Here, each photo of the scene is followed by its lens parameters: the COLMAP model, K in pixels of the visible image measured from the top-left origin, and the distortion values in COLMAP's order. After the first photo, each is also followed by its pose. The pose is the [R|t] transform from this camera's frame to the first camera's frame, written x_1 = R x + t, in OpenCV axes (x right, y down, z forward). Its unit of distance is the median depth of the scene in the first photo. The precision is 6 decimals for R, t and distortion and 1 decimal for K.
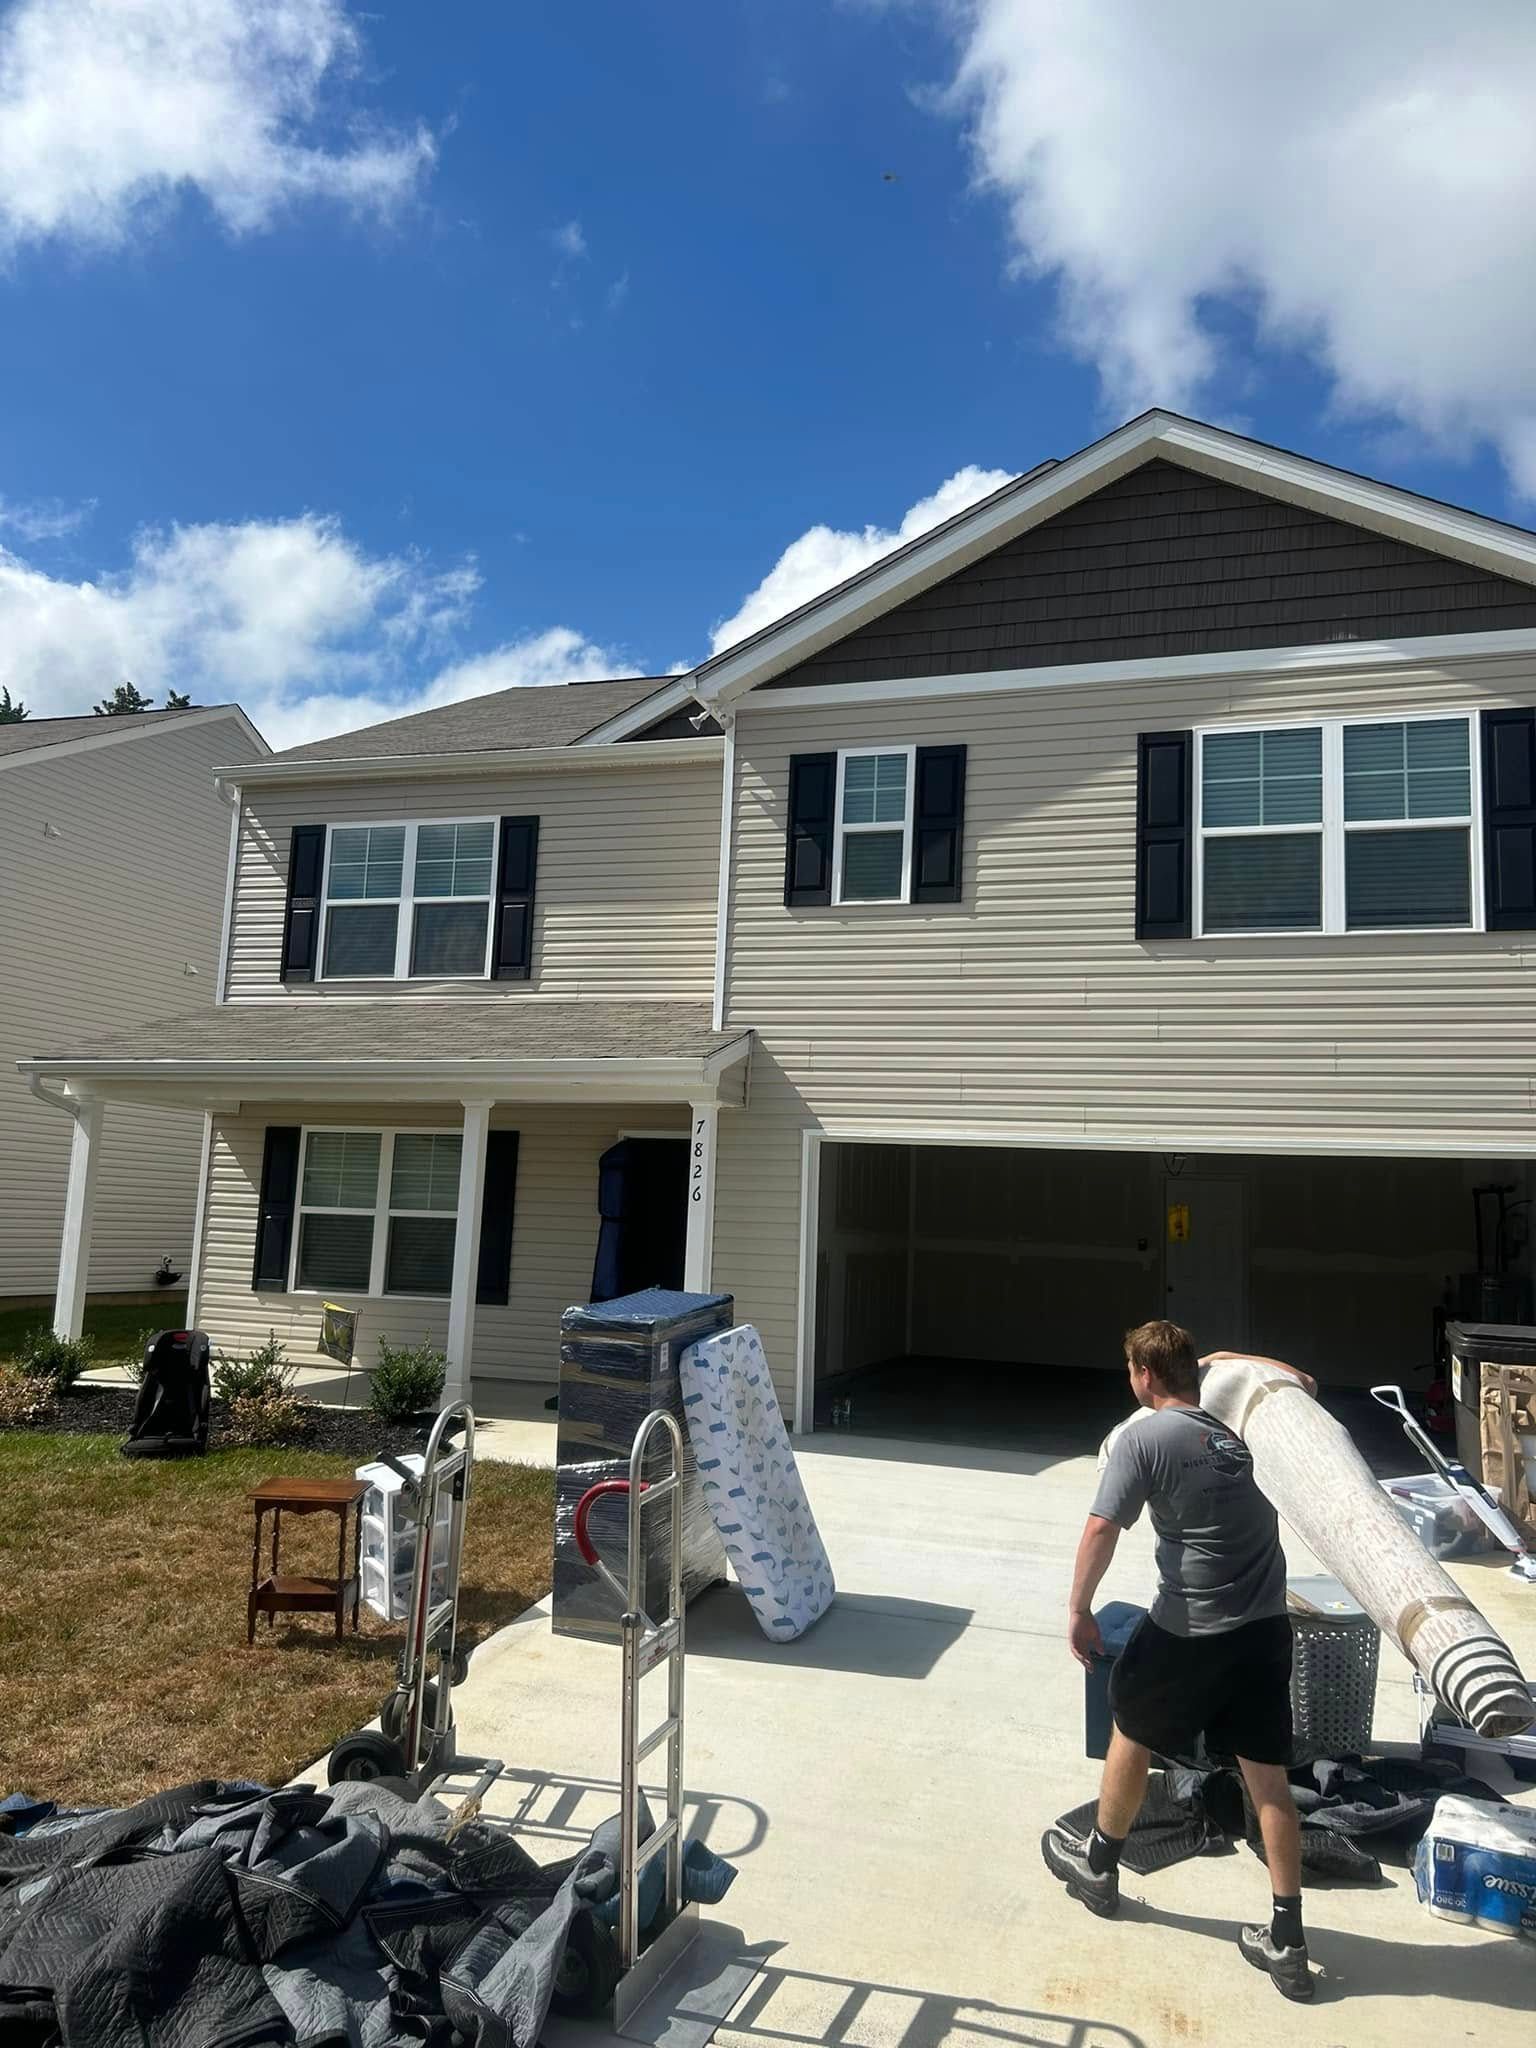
lens RADIAL K [[1497.8, 0, 768.0], [0, 1497.8, 1024.0], [0, 0, 1]] dist [0.049549, -0.050890]
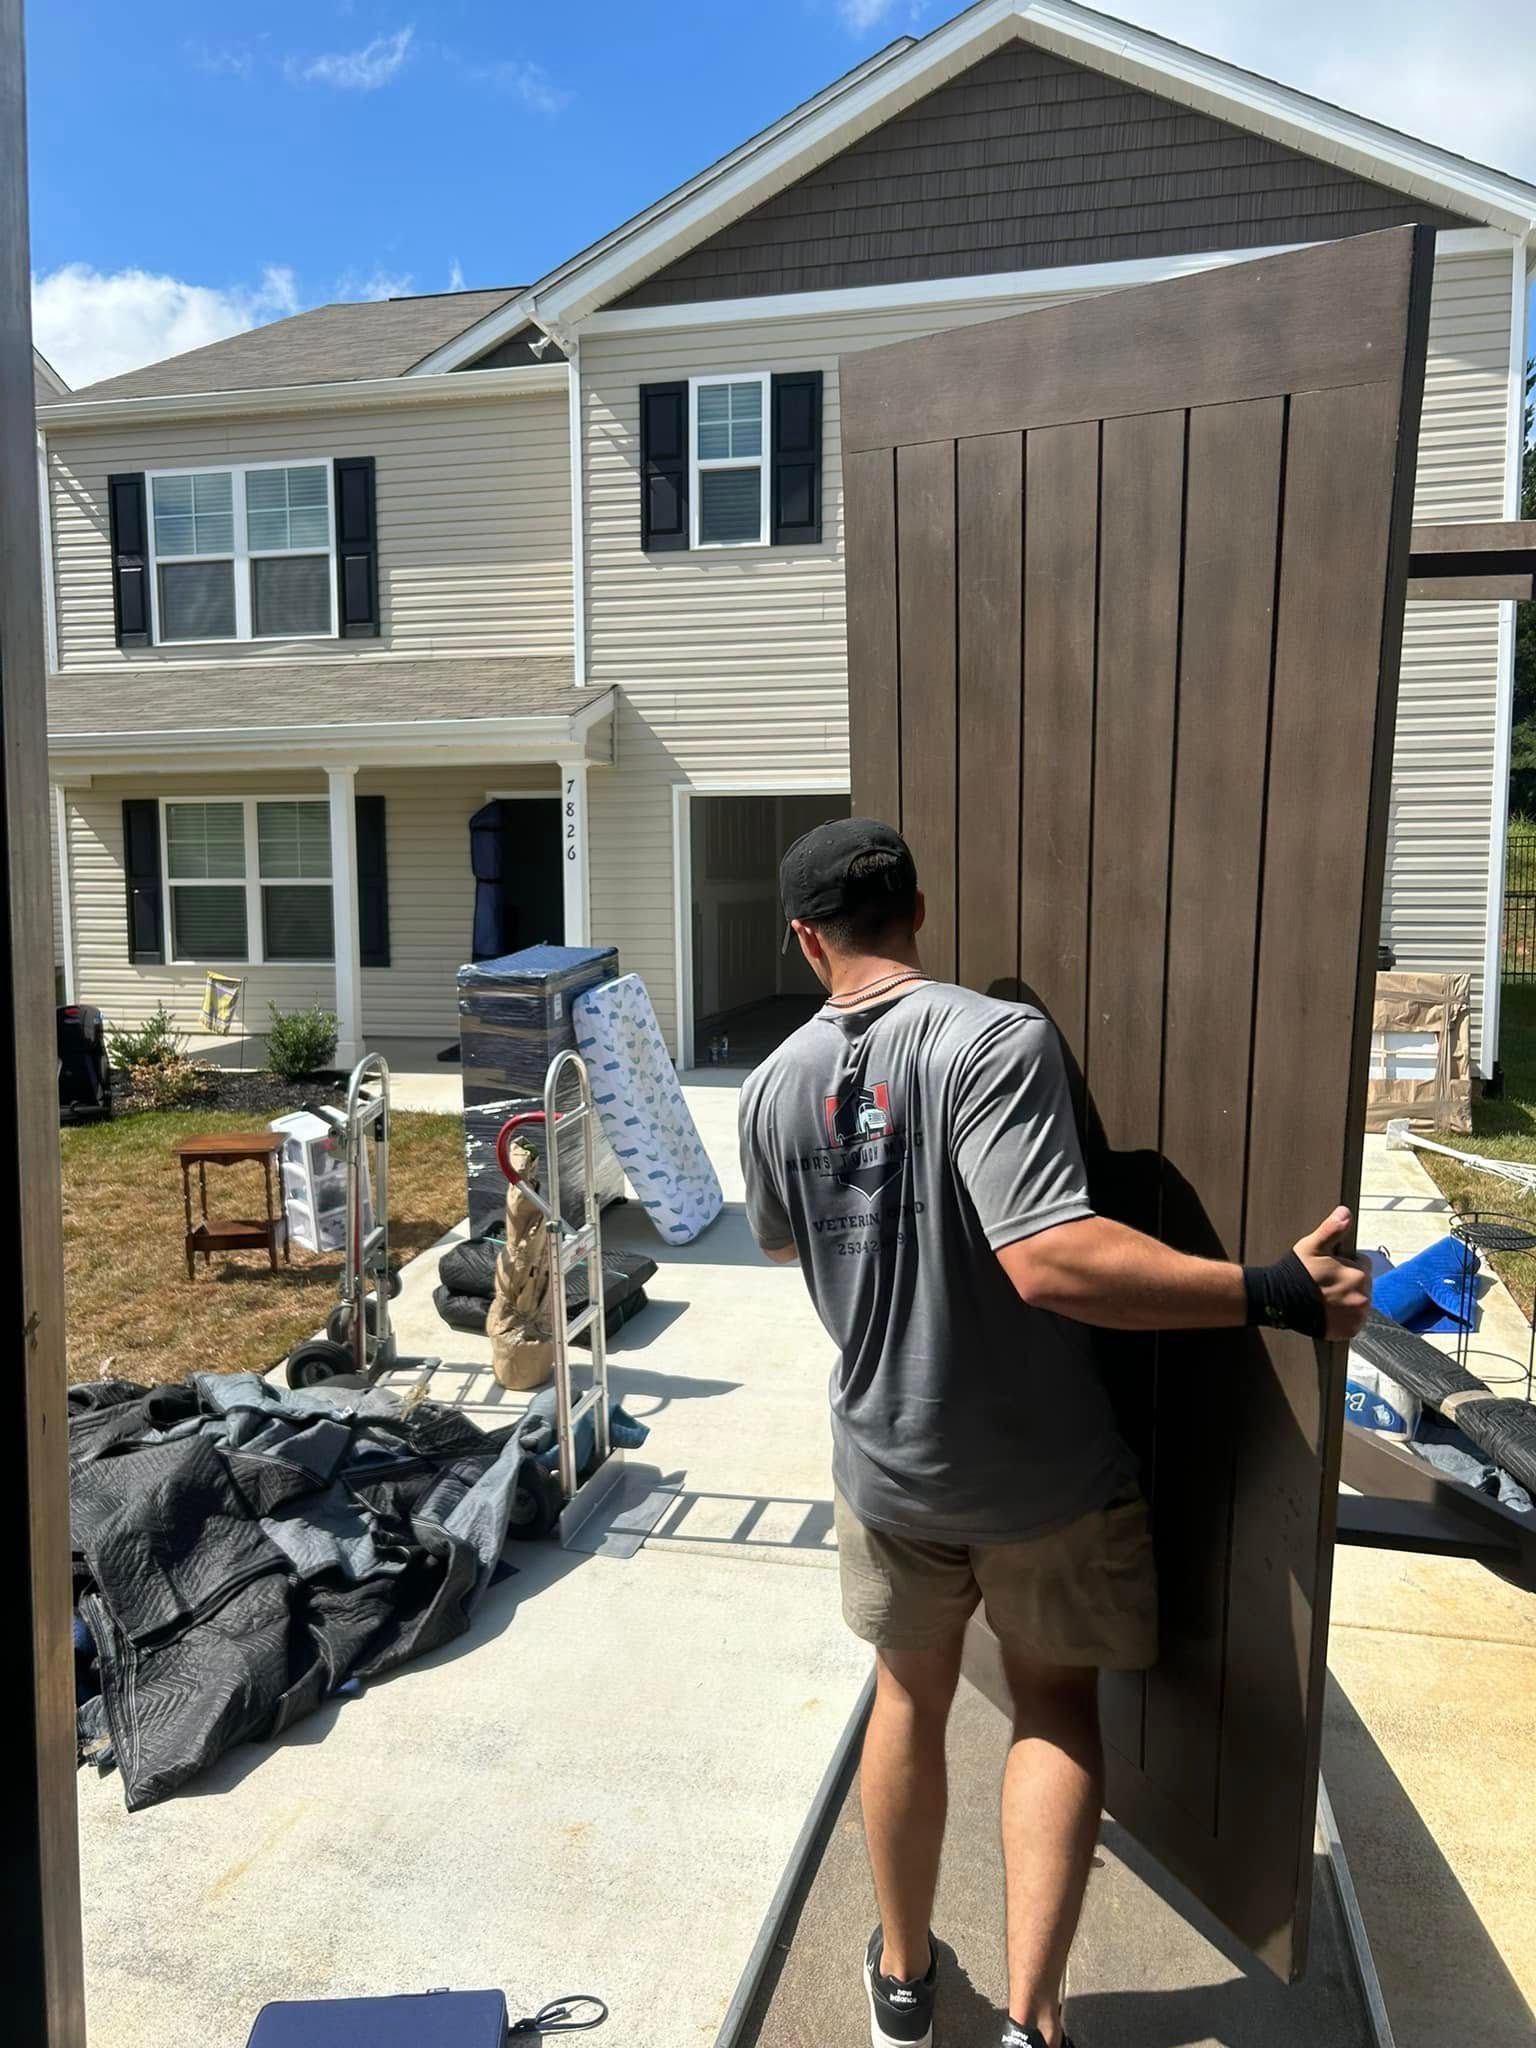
lens RADIAL K [[1713.1, 0, 693.9], [0, 1713.1, 1033.1], [0, 0, 1]] dist [0.251363, -0.673727]
pose [[0.997215, -0.054268, 0.051162, -0.031514], [0.041004, 0.971920, 0.231711, -0.037127], [-0.062300, -0.228968, 0.971438, -0.186527]]
